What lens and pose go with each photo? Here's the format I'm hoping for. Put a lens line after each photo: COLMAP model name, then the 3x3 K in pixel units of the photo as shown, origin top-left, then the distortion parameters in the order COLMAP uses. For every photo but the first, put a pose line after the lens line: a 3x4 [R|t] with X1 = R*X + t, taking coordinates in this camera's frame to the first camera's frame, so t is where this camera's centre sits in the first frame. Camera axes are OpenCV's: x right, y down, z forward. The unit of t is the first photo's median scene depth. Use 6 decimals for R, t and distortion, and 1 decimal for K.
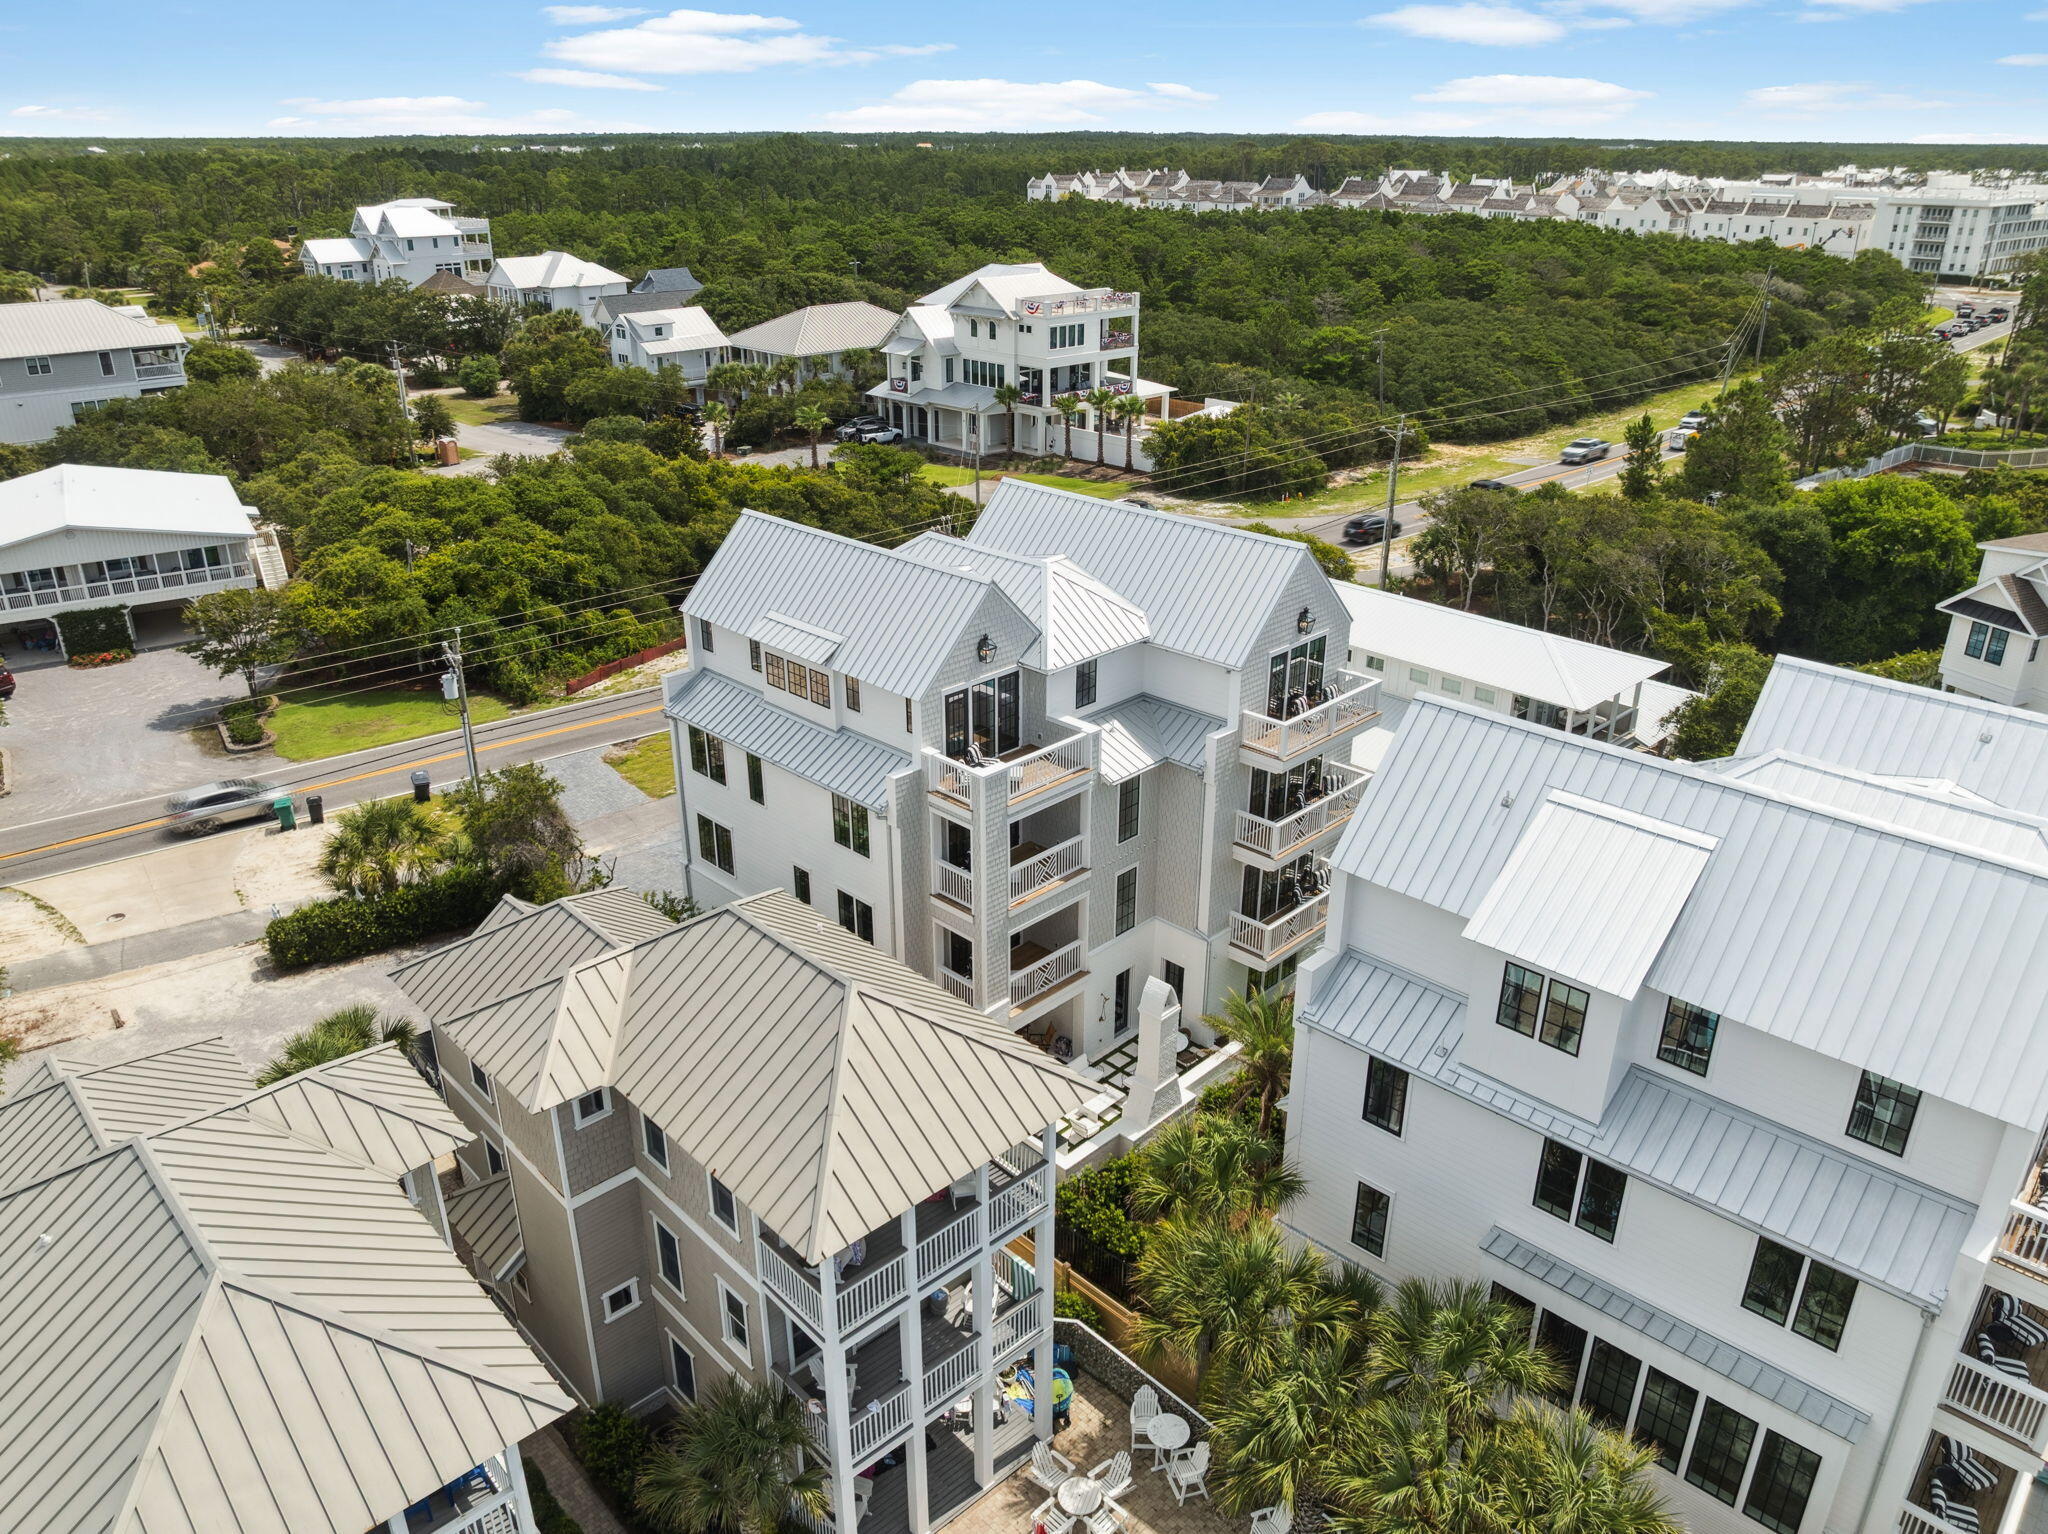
lens RADIAL K [[1455.8, 0, 1030.1], [0, 1455.8, 761.3], [0, 0, 1]] dist [-0.050960, -0.000650]
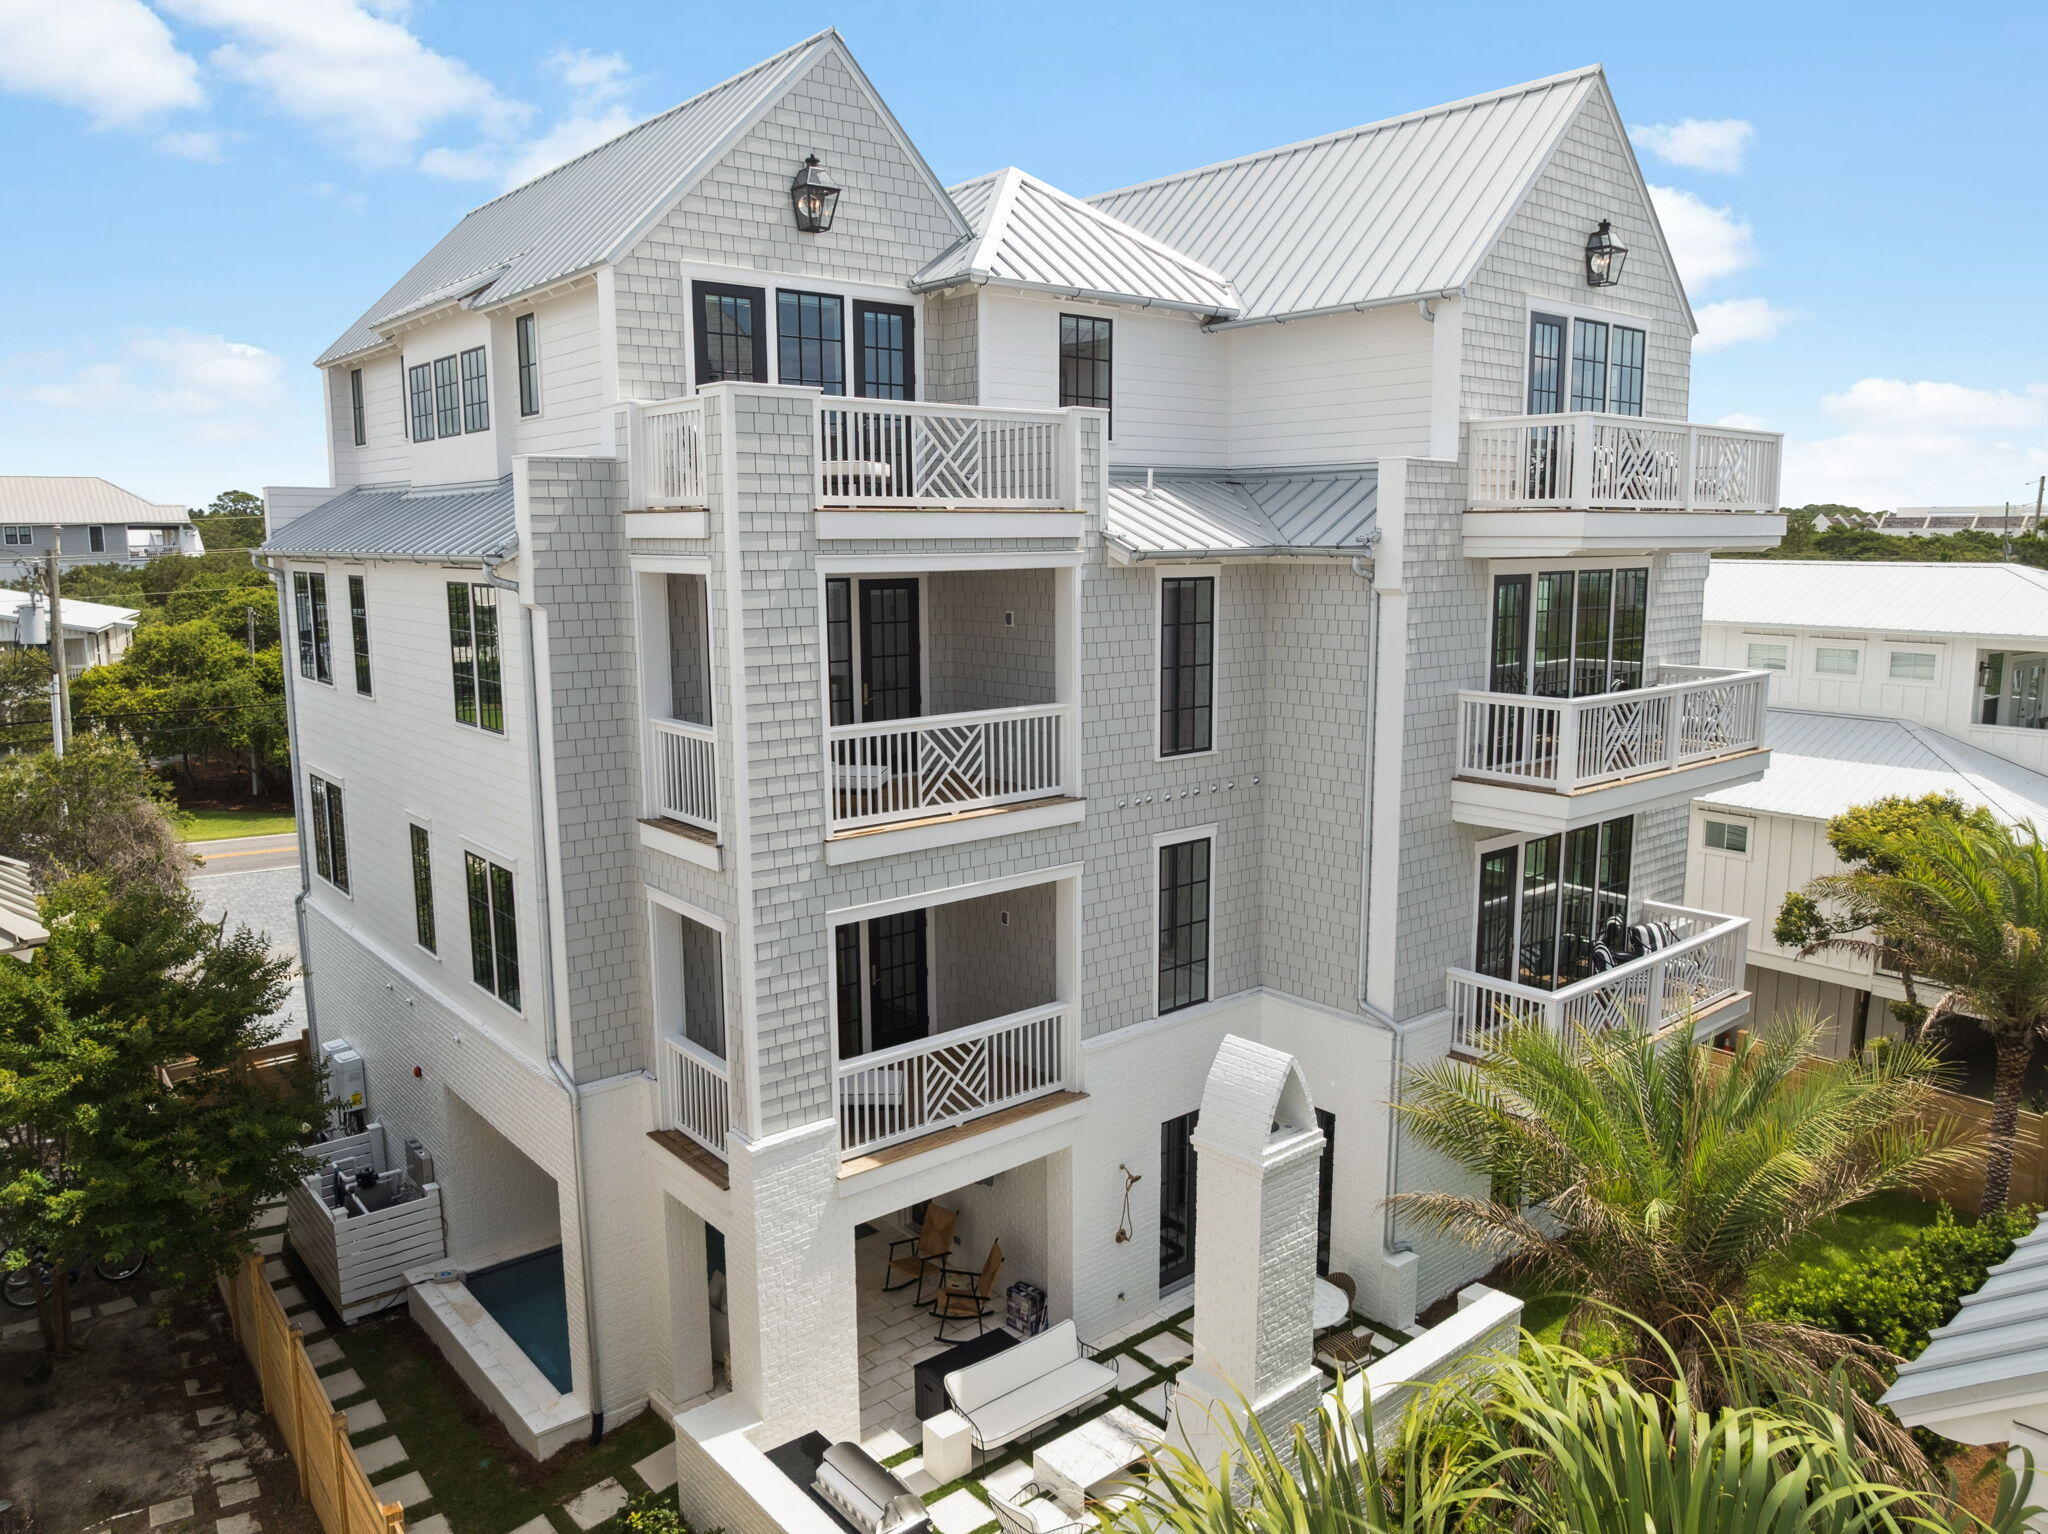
lens RADIAL K [[1455.8, 0, 1030.1], [0, 1455.8, 761.3], [0, 0, 1]] dist [-0.050960, -0.000650]
pose [[0.994986, 0.008087, -0.099688, 0.064741], [-0.032784, 0.968028, -0.248689, 0.157319], [0.094489, 0.250711, 0.963440, 0.612382]]
